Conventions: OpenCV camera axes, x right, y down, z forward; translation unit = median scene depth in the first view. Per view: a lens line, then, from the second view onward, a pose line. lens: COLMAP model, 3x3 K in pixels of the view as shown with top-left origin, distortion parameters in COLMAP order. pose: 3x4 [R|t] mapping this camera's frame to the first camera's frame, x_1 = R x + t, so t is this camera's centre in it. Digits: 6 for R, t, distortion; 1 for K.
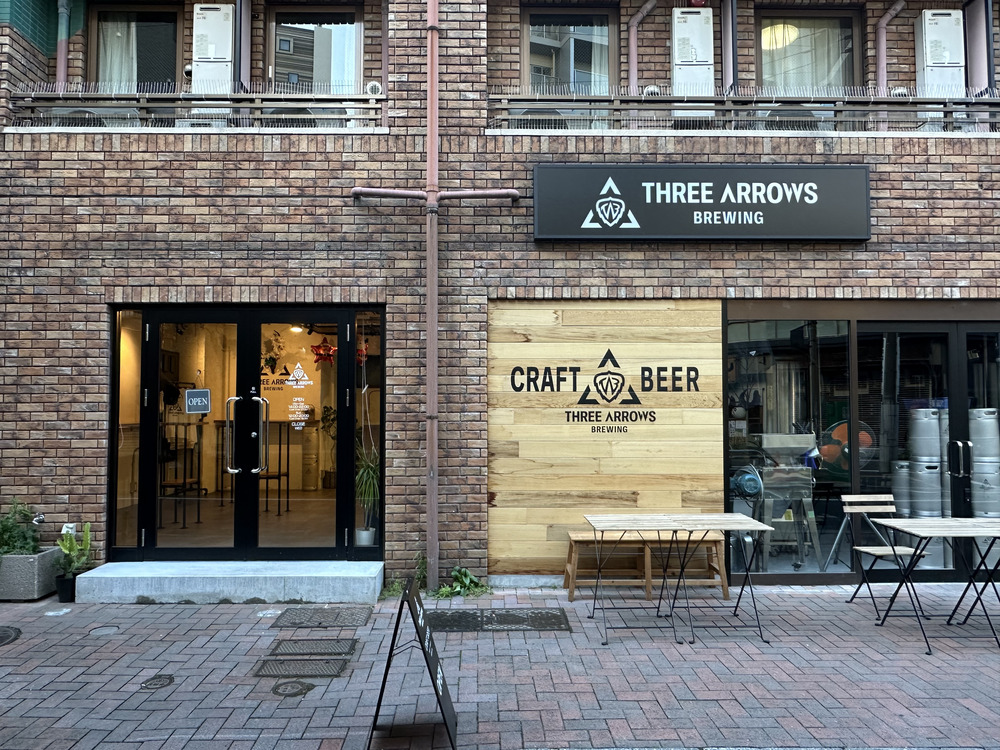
lens RADIAL K [[666.3, 0, 500.0], [0, 666.3, 375.0], [0, 0, 1]] dist [-0.007806, -0.001417]
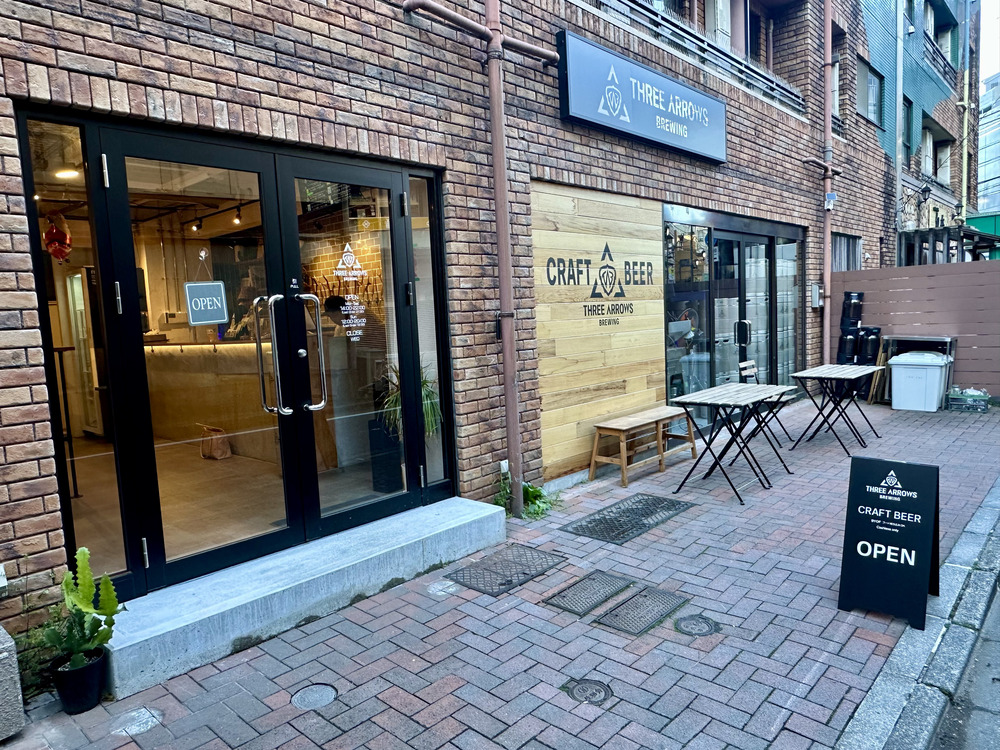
lens RADIAL K [[666.3, 0, 500.0], [0, 666.3, 375.0], [0, 0, 1]] dist [-0.007806, -0.001417]
pose [[0.694421, -0.099022, 0.712723, -0.695210], [0.010189, 0.991740, 0.127860, 0.029878], [-0.719497, -0.081527, 0.689694, 0.409572]]
